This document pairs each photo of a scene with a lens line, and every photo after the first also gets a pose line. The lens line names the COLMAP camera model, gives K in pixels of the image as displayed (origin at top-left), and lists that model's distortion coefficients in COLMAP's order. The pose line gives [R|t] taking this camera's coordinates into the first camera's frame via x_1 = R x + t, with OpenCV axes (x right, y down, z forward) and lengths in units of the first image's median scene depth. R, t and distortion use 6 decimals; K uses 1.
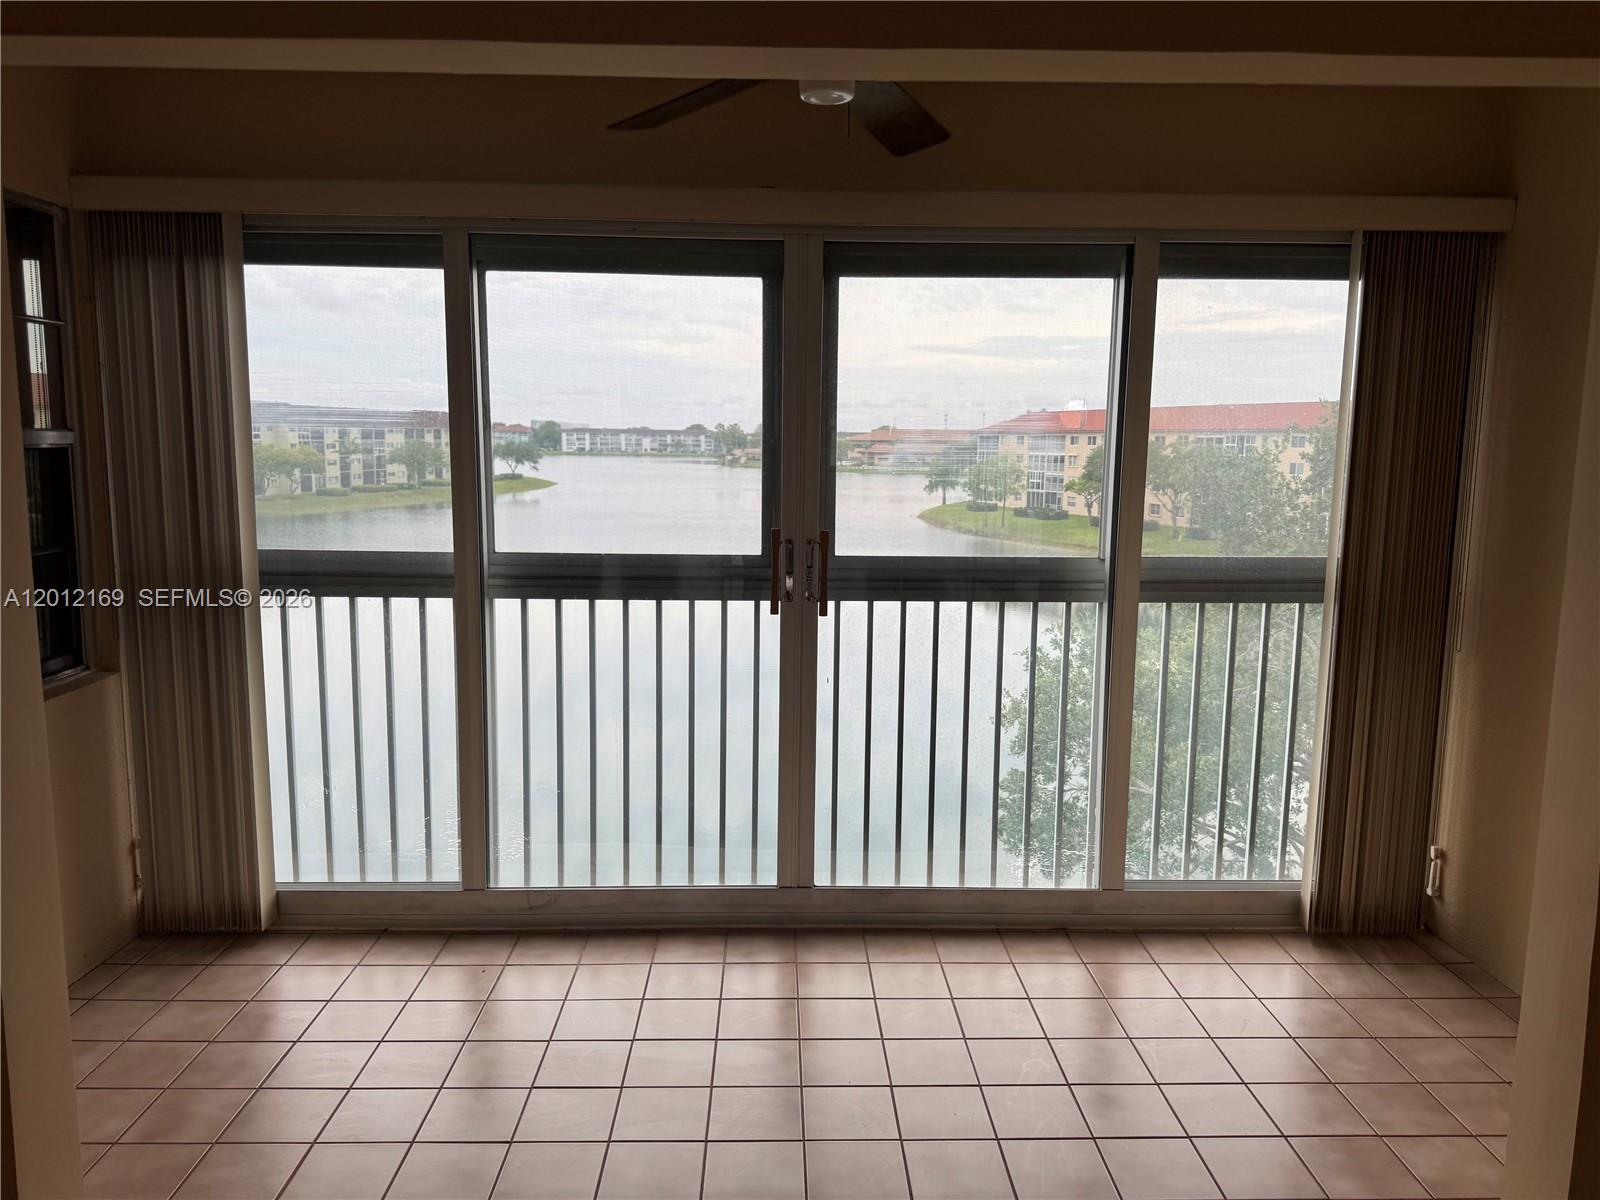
lens RADIAL K [[1161.5, 0, 800.0], [0, 1161.5, 600.0], [0, 0, 1]] dist [0.049726, -0.004312]
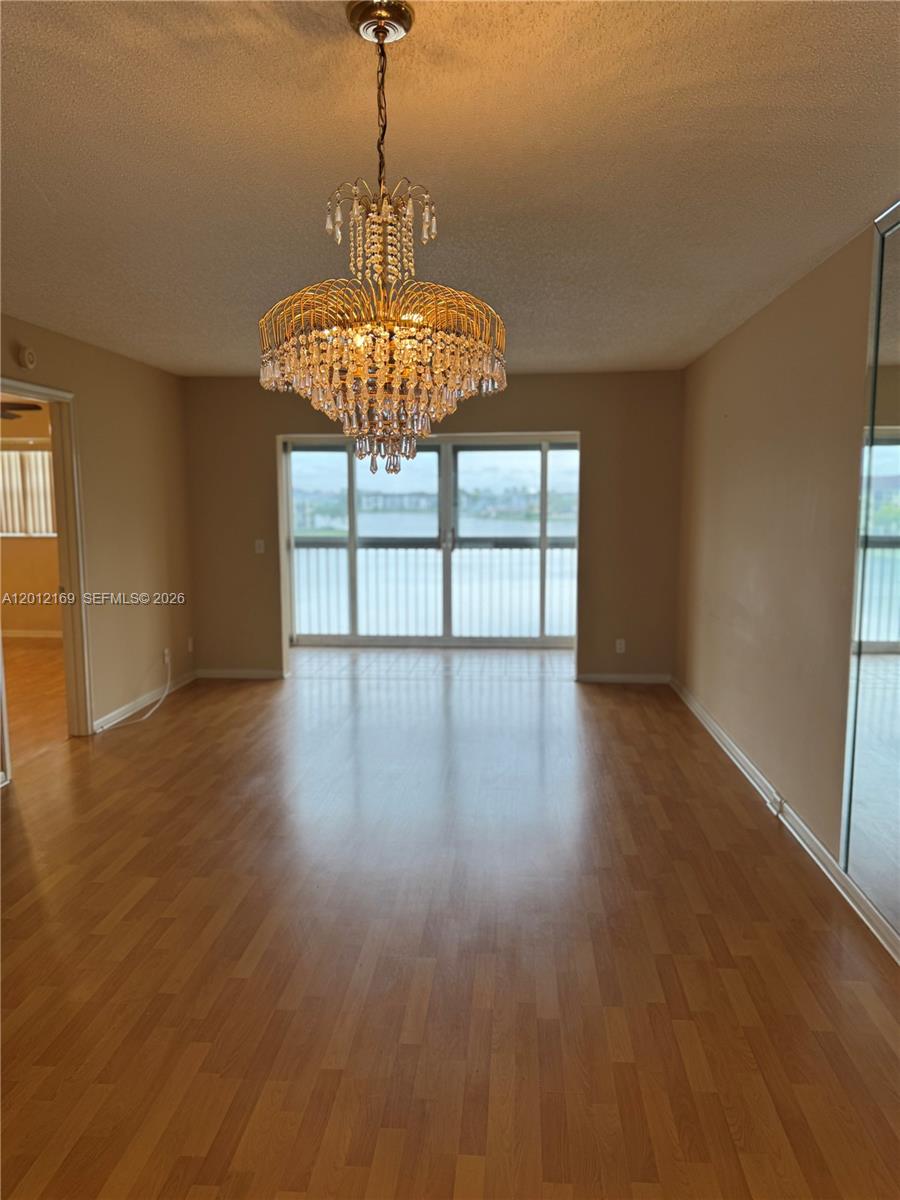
lens RADIAL K [[871.1, 0, 450.0], [0, 871.1, 600.0], [0, 0, 1]] dist [0.049726, -0.004312]
pose [[0.994894, -0.004043, -0.100848, 0.253833], [0.001823, 0.999754, -0.022090, 0.202030], [0.100912, 0.021793, 0.994657, -1.472079]]
